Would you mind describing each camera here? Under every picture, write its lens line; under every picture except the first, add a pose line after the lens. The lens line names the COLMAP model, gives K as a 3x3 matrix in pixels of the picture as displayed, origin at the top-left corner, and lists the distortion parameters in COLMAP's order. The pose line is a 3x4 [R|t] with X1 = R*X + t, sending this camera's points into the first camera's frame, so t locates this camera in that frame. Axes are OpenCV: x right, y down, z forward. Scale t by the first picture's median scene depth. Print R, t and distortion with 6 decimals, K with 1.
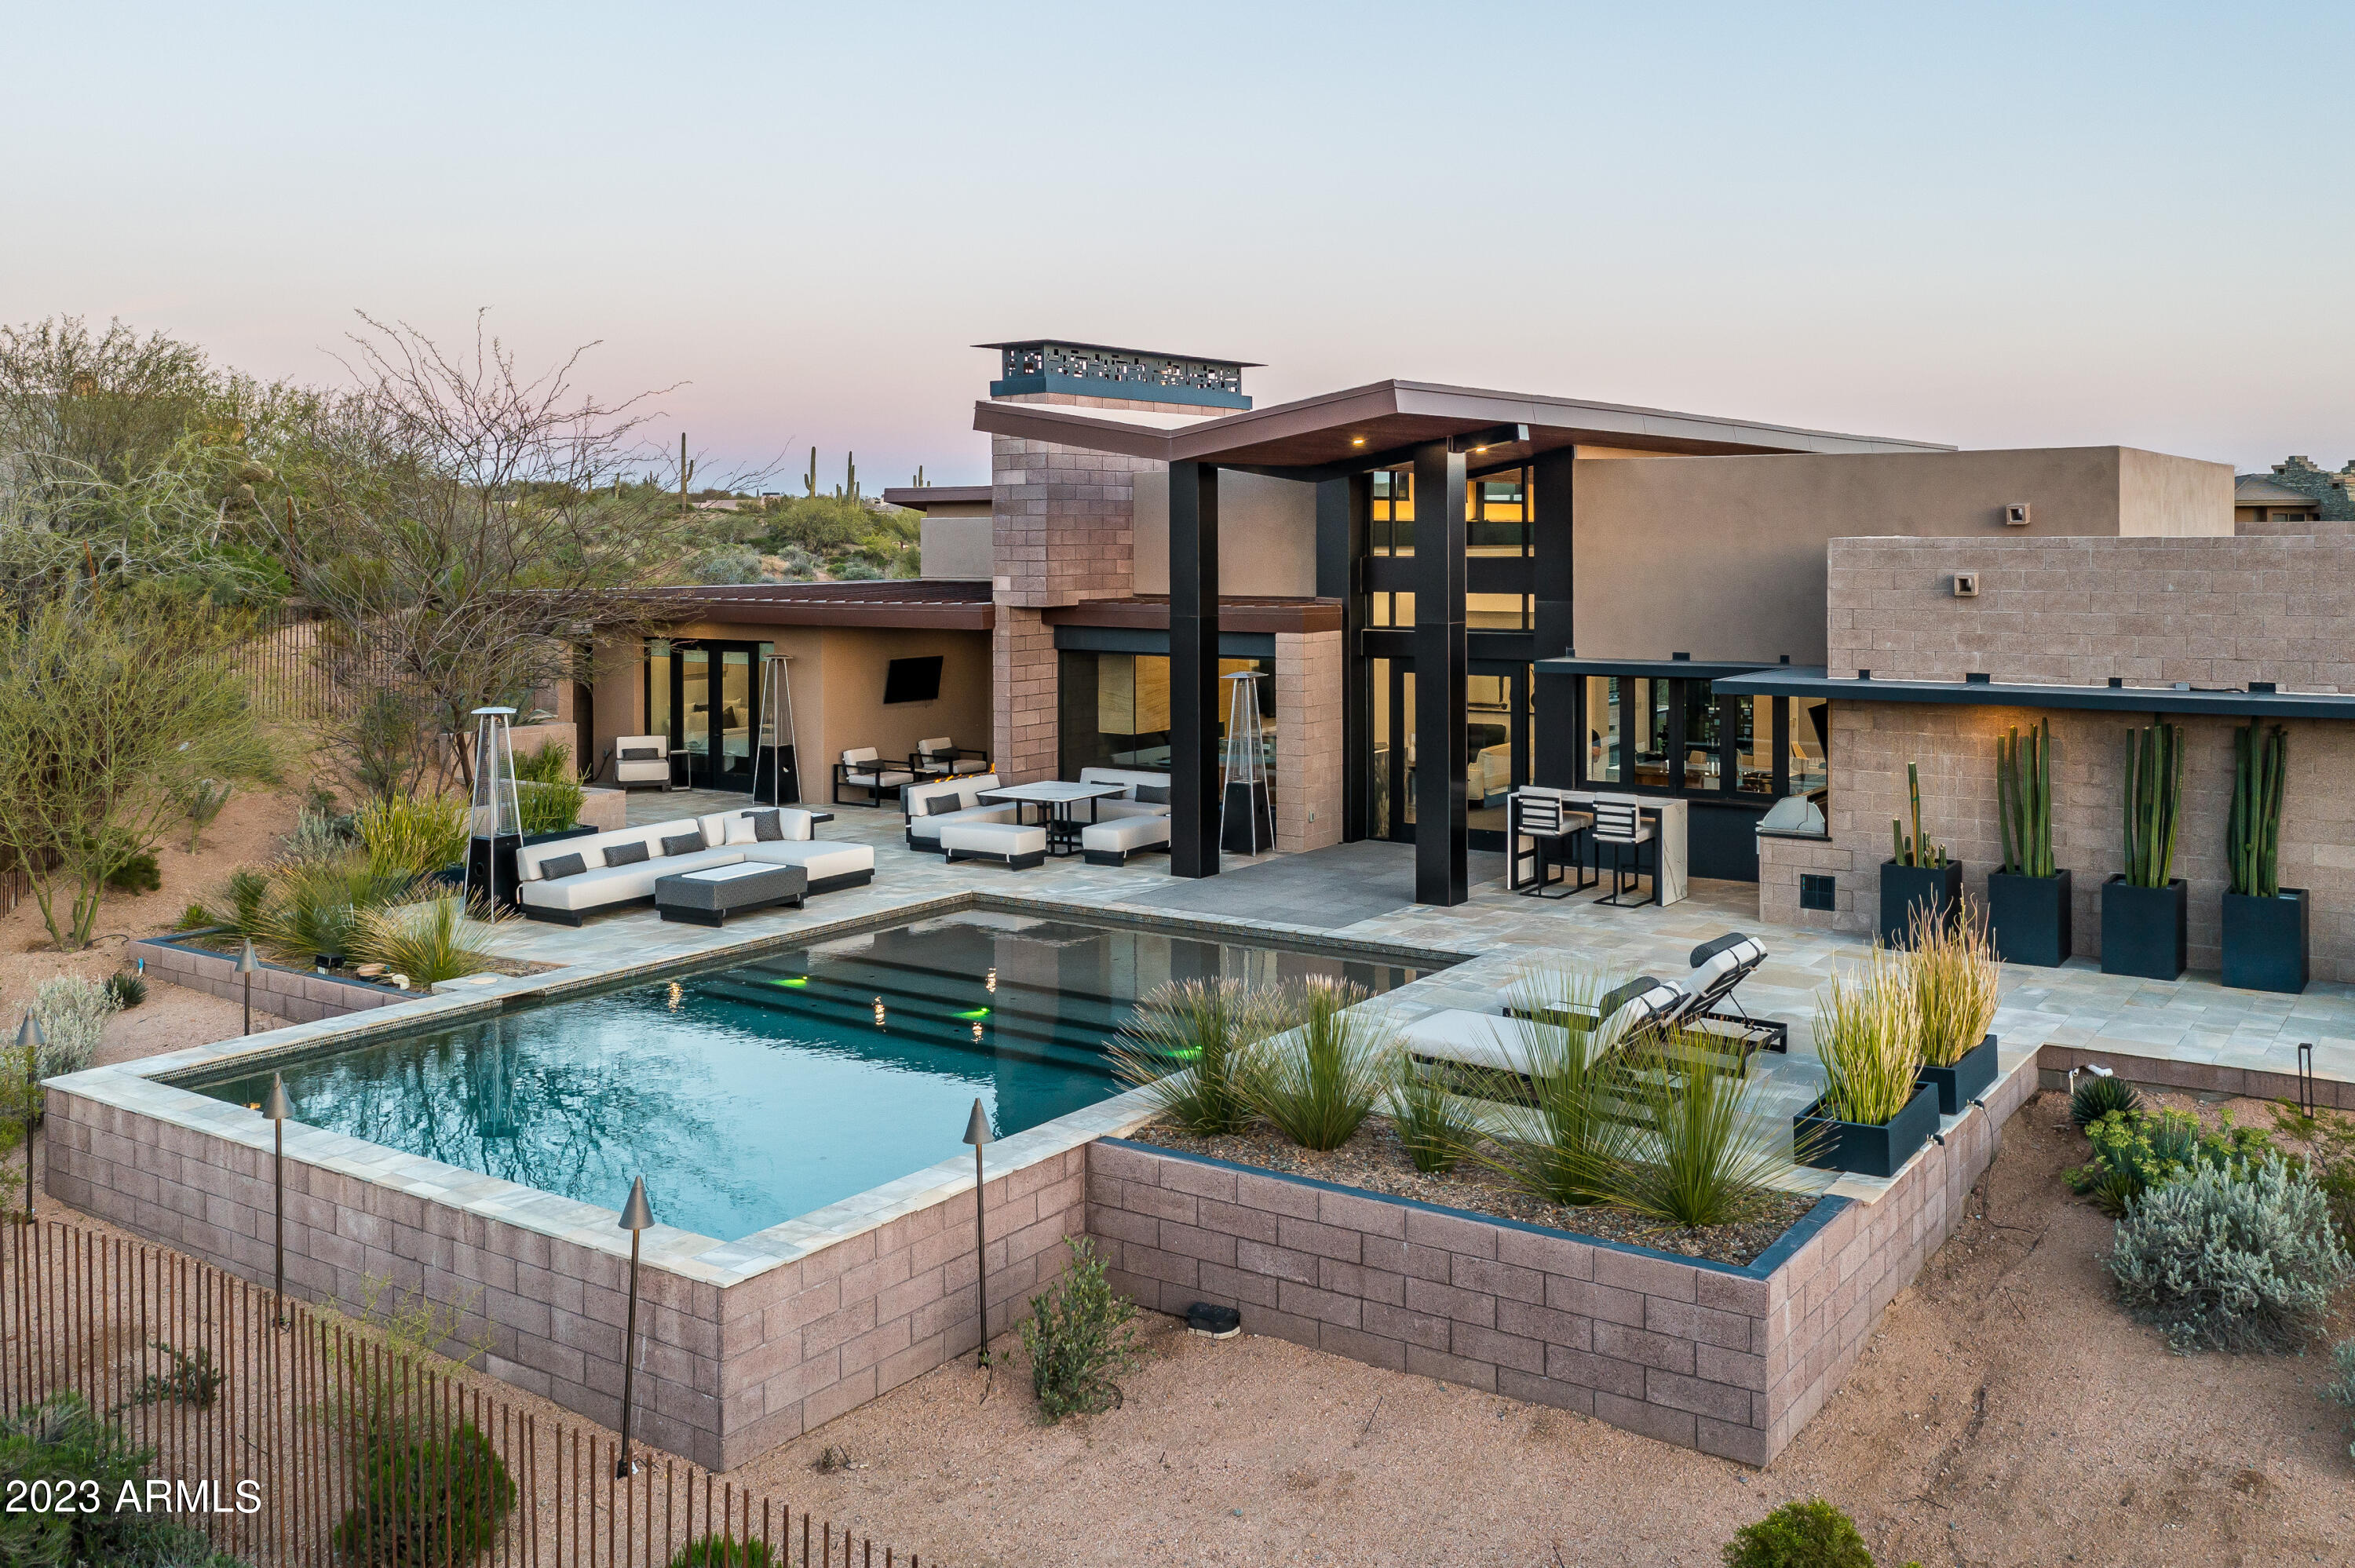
lens RADIAL K [[1982.6, 0, 1132.0], [0, 1982.6, 547.5], [0, 0, 1]] dist [-0.011365, 0.007991]
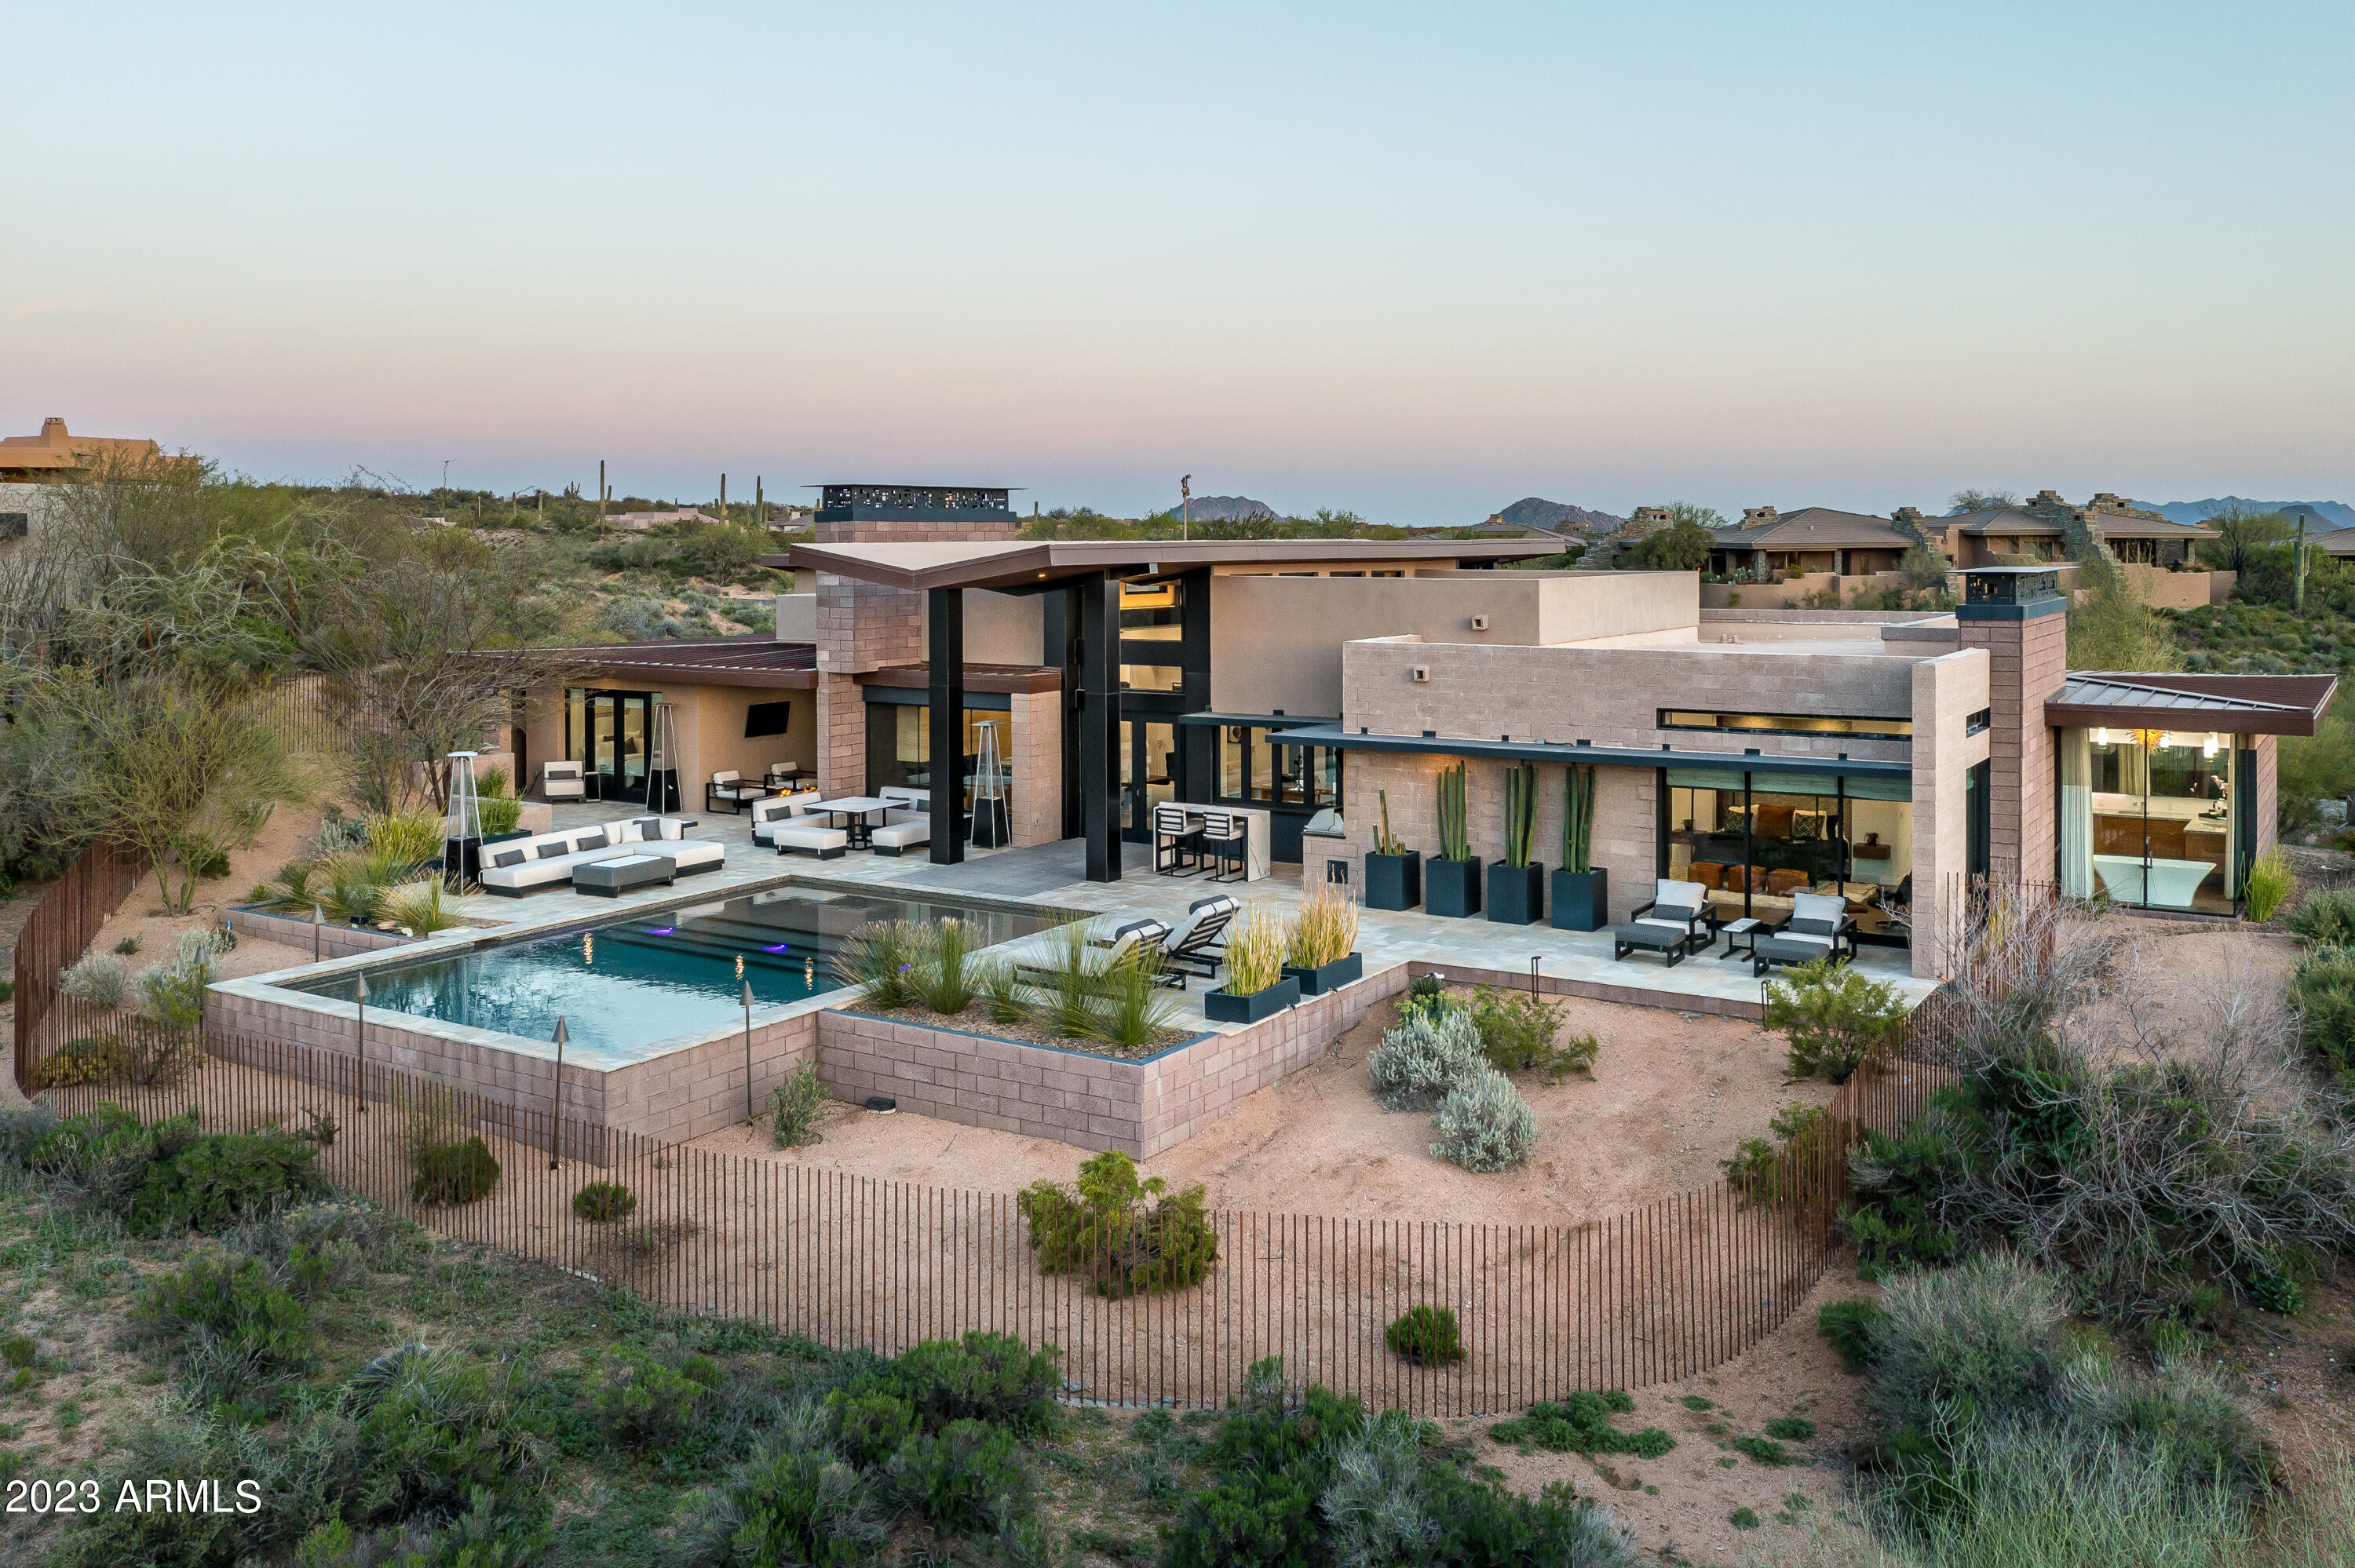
lens RADIAL K [[1881.6, 0, 1100.3], [0, 1881.6, 583.9], [0, 0, 1]] dist [-0.000526, 0.002858]
pose [[0.999373, 0.001182, 0.035400, 0.103736], [-0.001706, 0.999889, 0.014776, -0.065524], [-0.035378, -0.014827, 0.999264, -0.417026]]
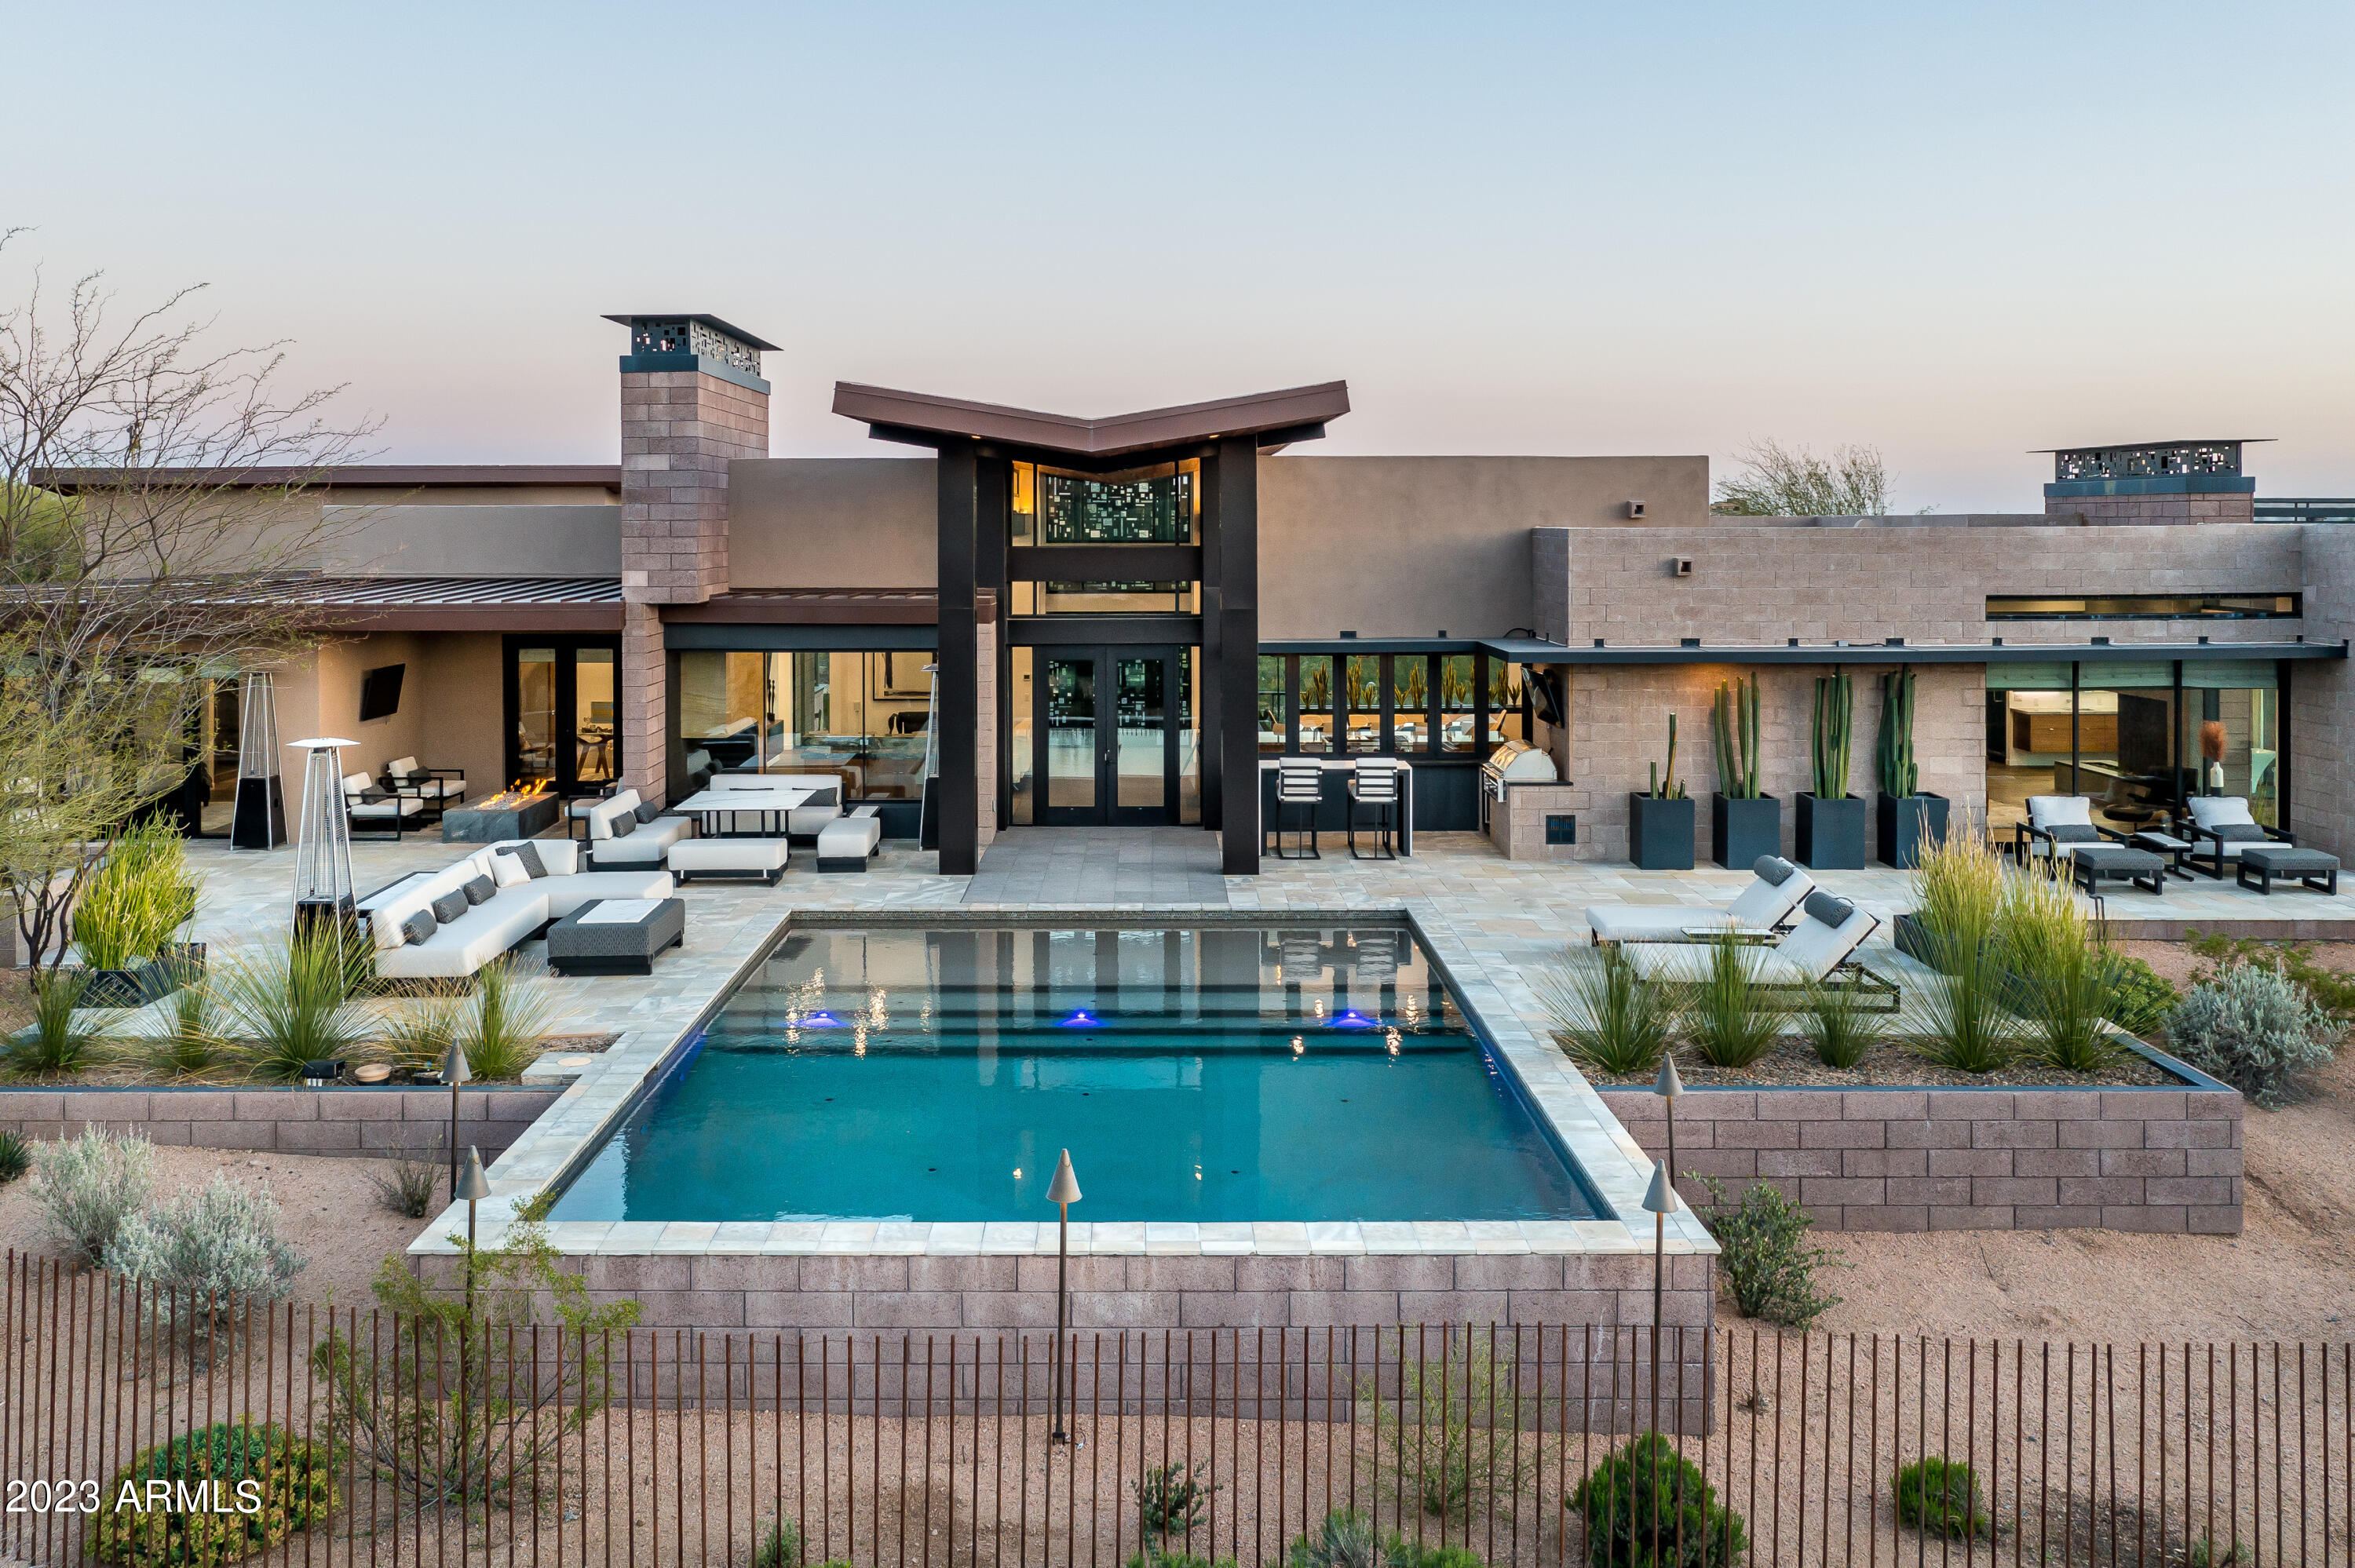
lens RADIAL K [[1990.4, 0, 1174.9], [0, 1990.4, 501.2], [0, 0, 1]] dist [-0.007910, 0.015846]
pose [[0.835162, 0.007226, 0.549956, -0.464499], [0.002822, 0.999844, -0.017423, -0.001001], [-0.549997, 0.016103, 0.835012, 0.126498]]
